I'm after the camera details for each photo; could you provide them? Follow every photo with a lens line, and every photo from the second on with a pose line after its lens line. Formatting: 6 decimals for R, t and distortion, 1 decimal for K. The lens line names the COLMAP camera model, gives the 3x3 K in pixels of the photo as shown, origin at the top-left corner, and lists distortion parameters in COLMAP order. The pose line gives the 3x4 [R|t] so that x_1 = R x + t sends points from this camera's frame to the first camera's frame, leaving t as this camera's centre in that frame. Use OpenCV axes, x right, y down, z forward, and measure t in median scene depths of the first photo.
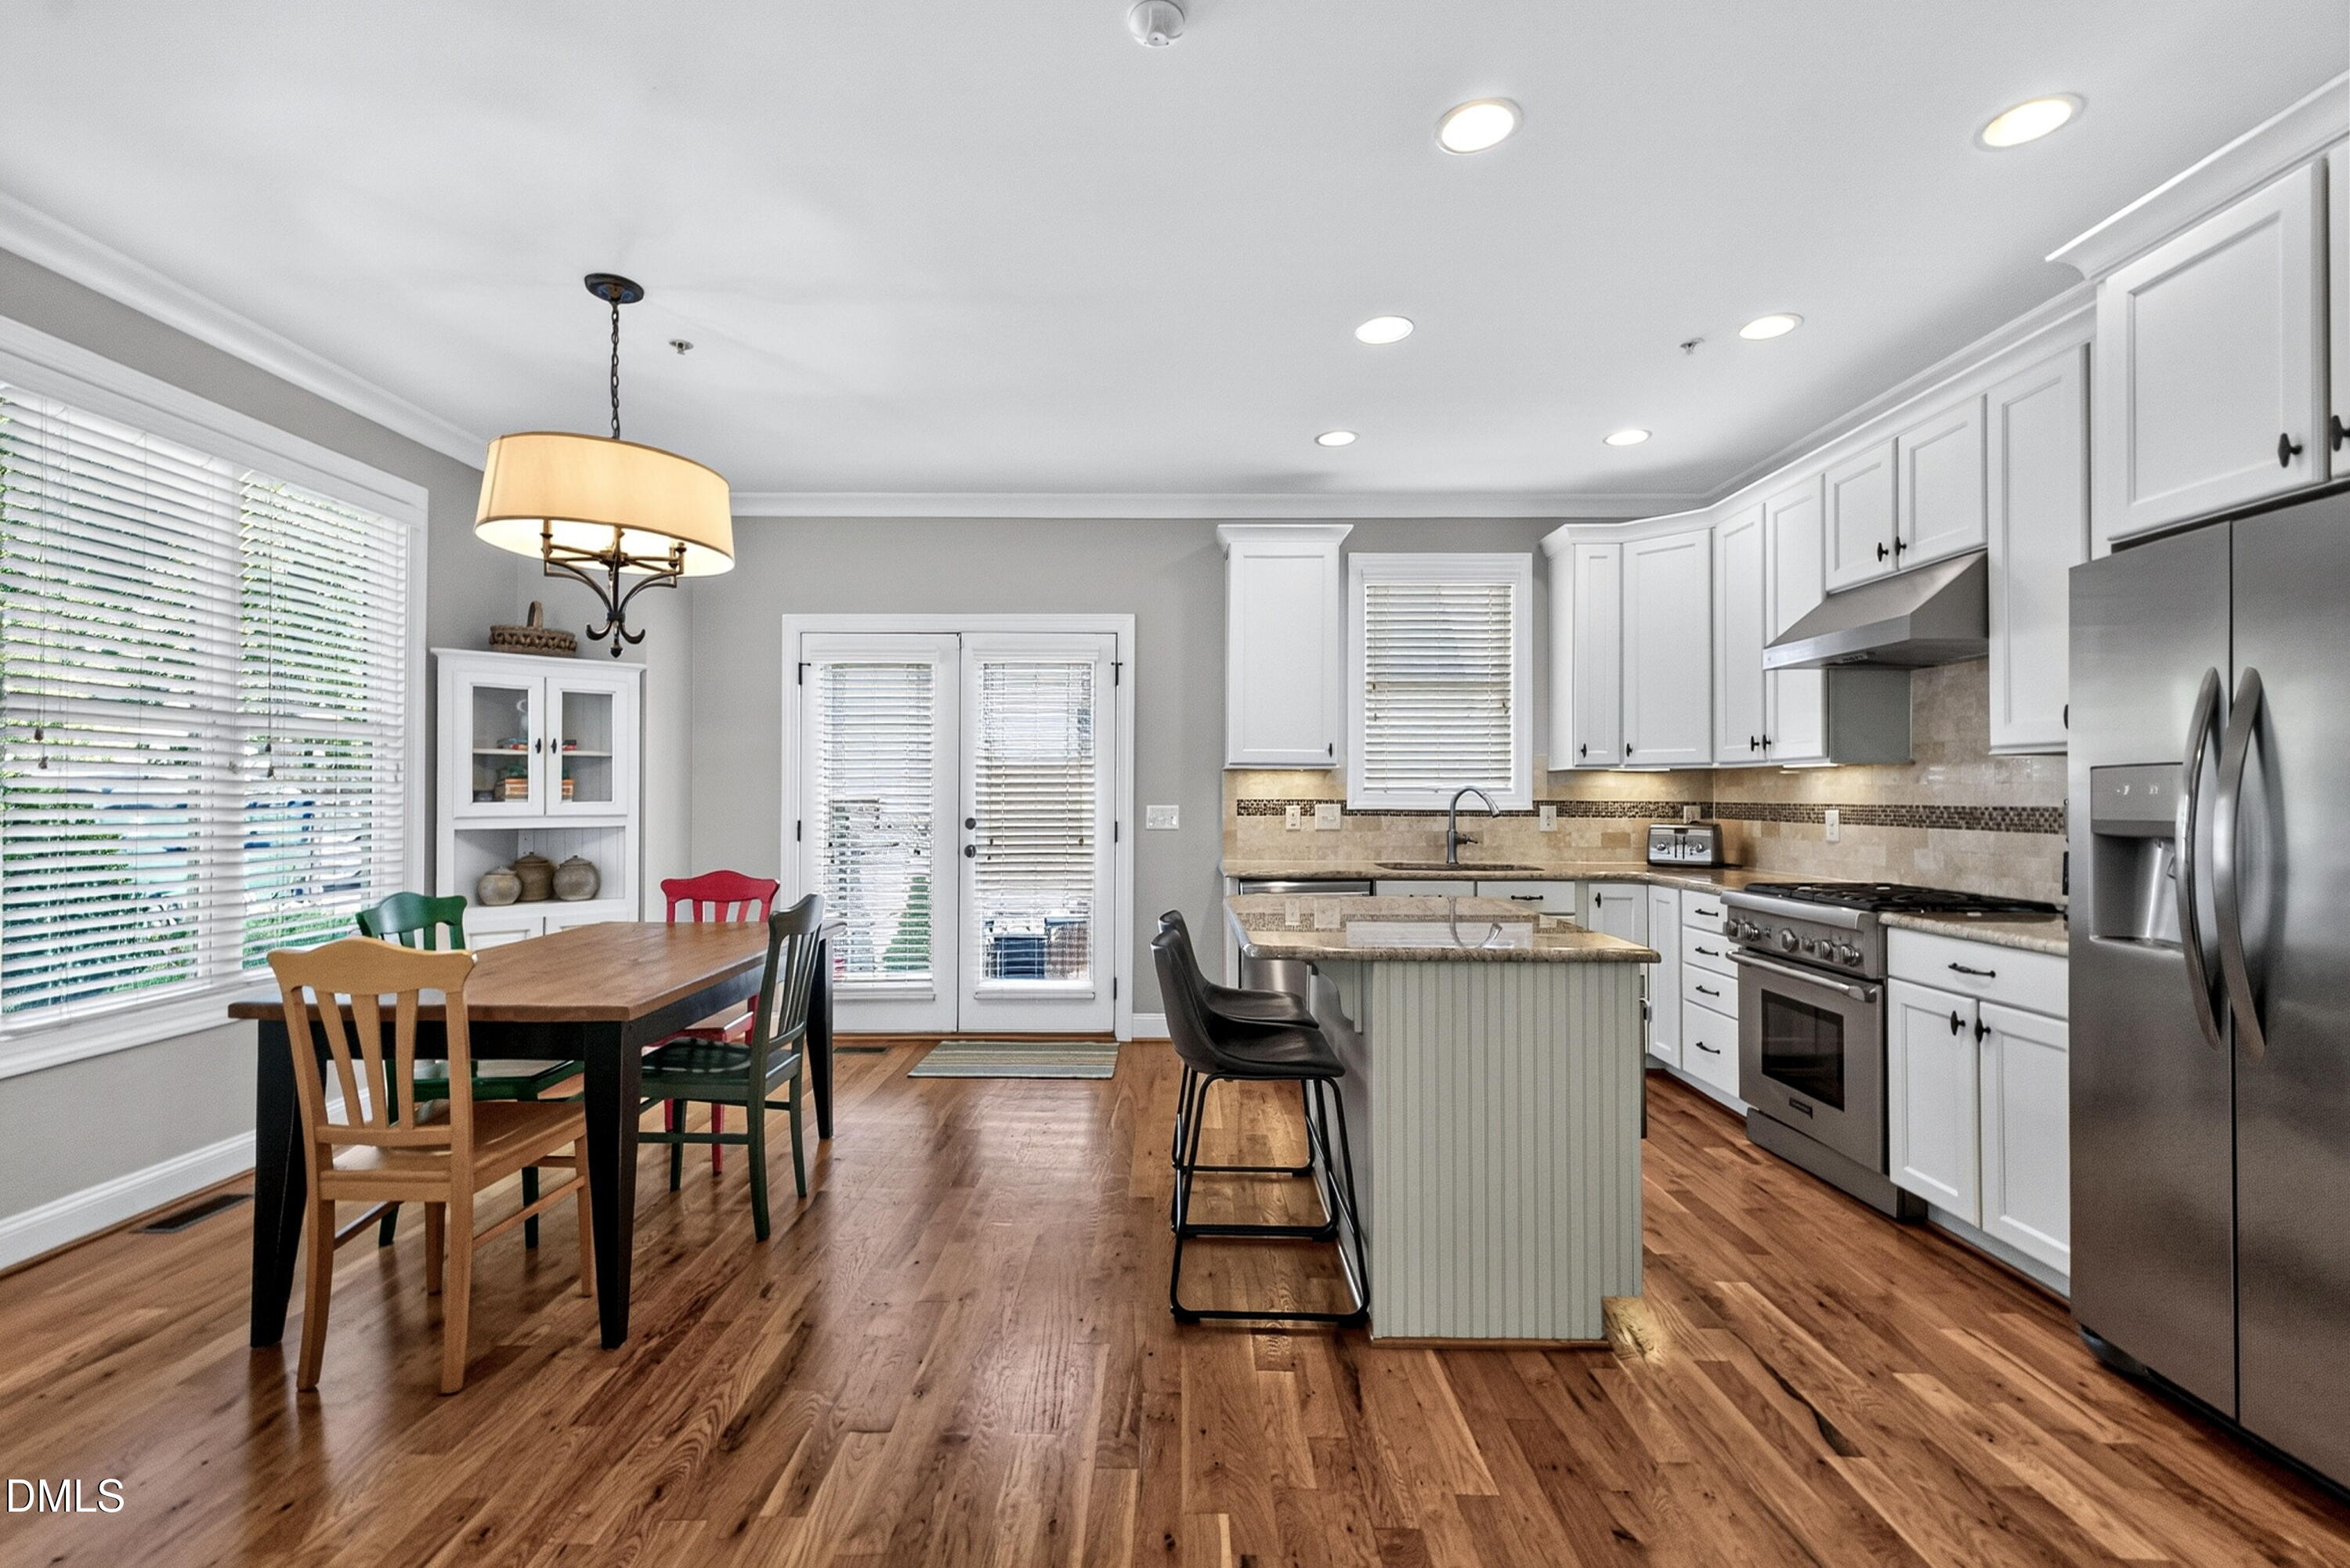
lens RADIAL K [[1017.5, 0, 1164.6], [0, 1017.5, 793.5], [0, 0, 1]] dist [0.000887, 0.000223]
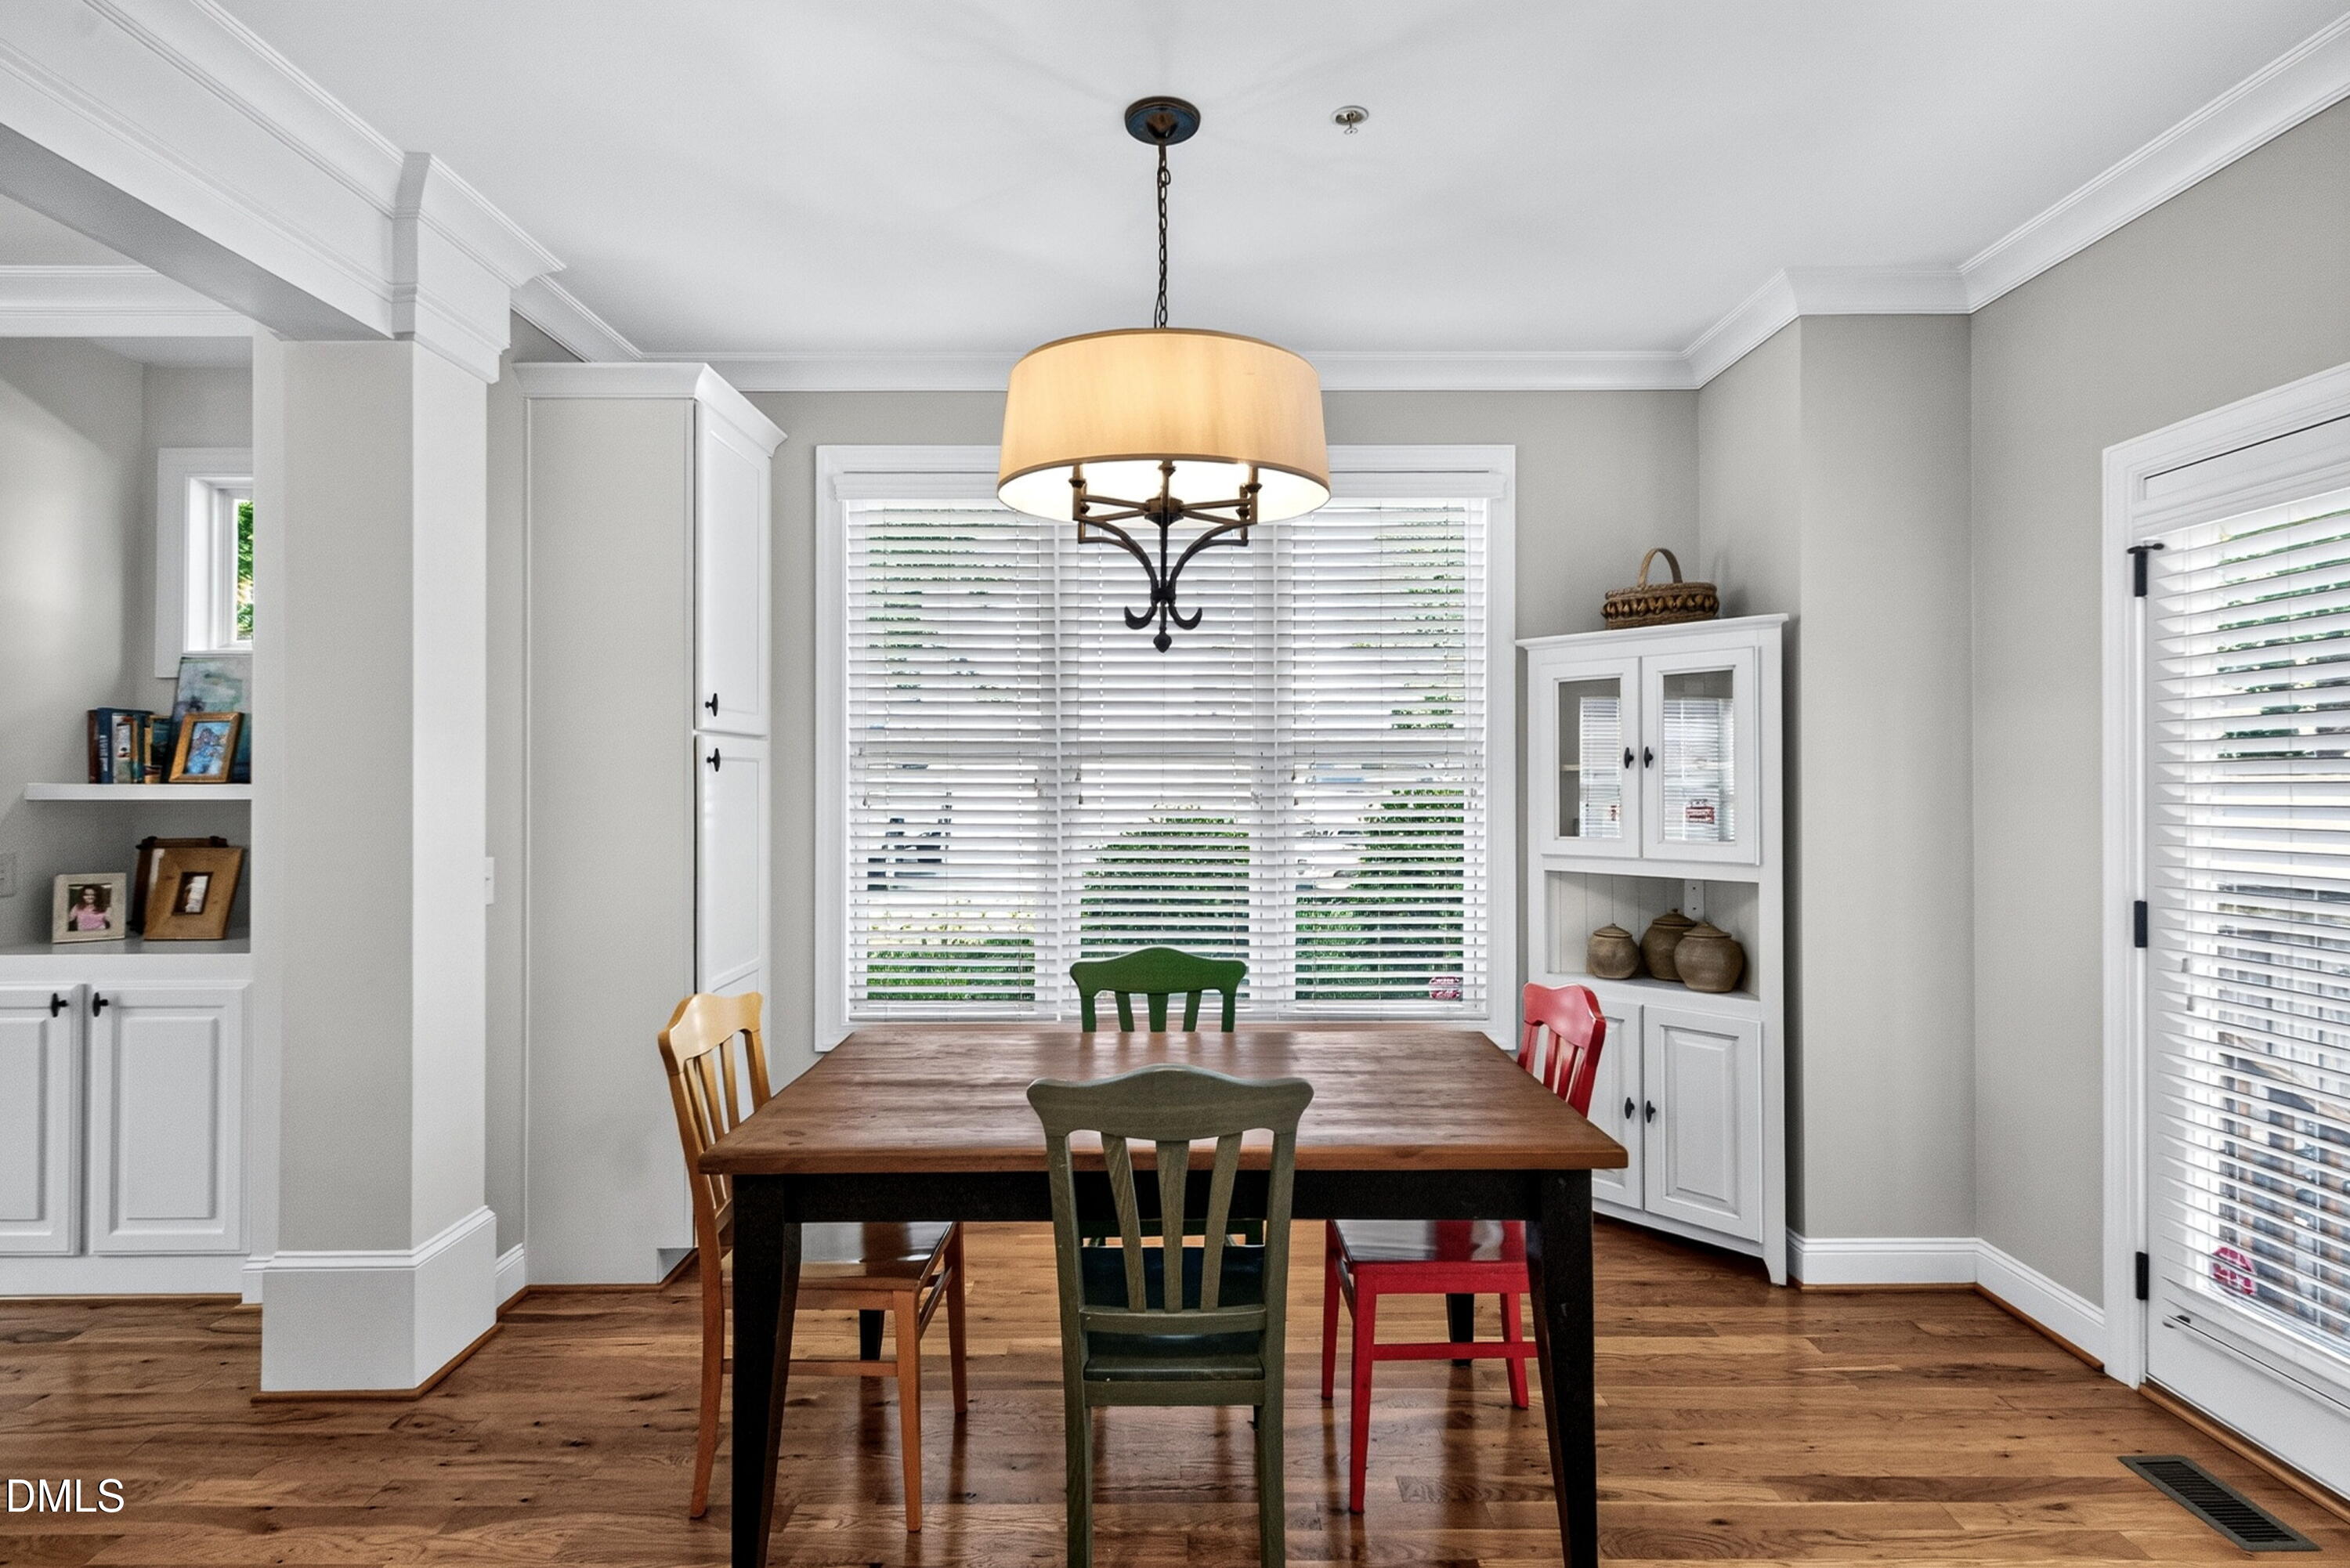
lens RADIAL K [[1136.7, 0, 1193.4], [0, 1136.7, 772.6], [0, 0, 1]] dist [0.012099, -0.000139]
pose [[0.009523, -0.008389, -0.999919, 0.142423], [0.001626, 0.999964, -0.008374, -0.027541], [0.999953, -0.001546, 0.009536, 0.617809]]
